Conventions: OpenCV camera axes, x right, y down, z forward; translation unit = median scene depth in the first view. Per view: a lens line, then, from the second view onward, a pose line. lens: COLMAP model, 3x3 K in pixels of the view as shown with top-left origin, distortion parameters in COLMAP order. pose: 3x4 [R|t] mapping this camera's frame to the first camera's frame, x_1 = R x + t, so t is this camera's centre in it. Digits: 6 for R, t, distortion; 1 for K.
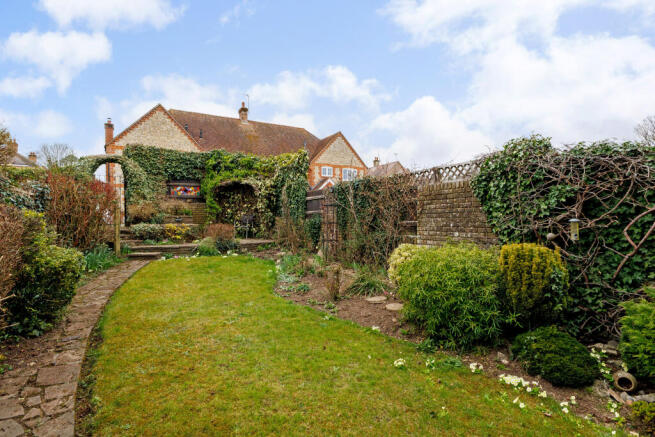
lens RADIAL K [[345.8, 0, 328.1], [0, 345.8, 224.8], [0, 0, 1]] dist [-0.001659, -0.000527]
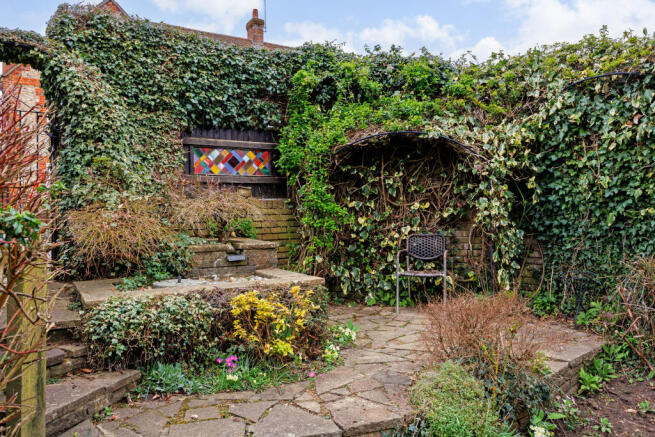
lens RADIAL K [[492.7, 0, 329.0], [0, 492.7, 214.2], [0, 0, 1]] dist [0.005057, 0.000060]
pose [[0.999976, -0.003937, 0.005768, -0.335547], [0.004014, 0.999902, -0.013410, -0.043295], [-0.005715, 0.013433, 0.999893, 0.545625]]
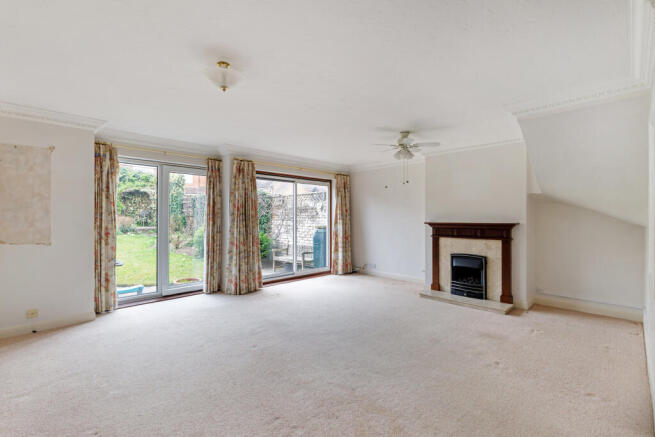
lens RADIAL K [[284.6, 0, 324.1], [0, 284.6, 218.0], [0, 0, 1]] dist [0.001109, -0.000072]
pose [[0.958720, 0.007861, 0.284242, 0.175025], [-0.006074, 0.999956, -0.007170, 0.005812], [-0.284286, 0.005147, 0.958726, -0.453127]]
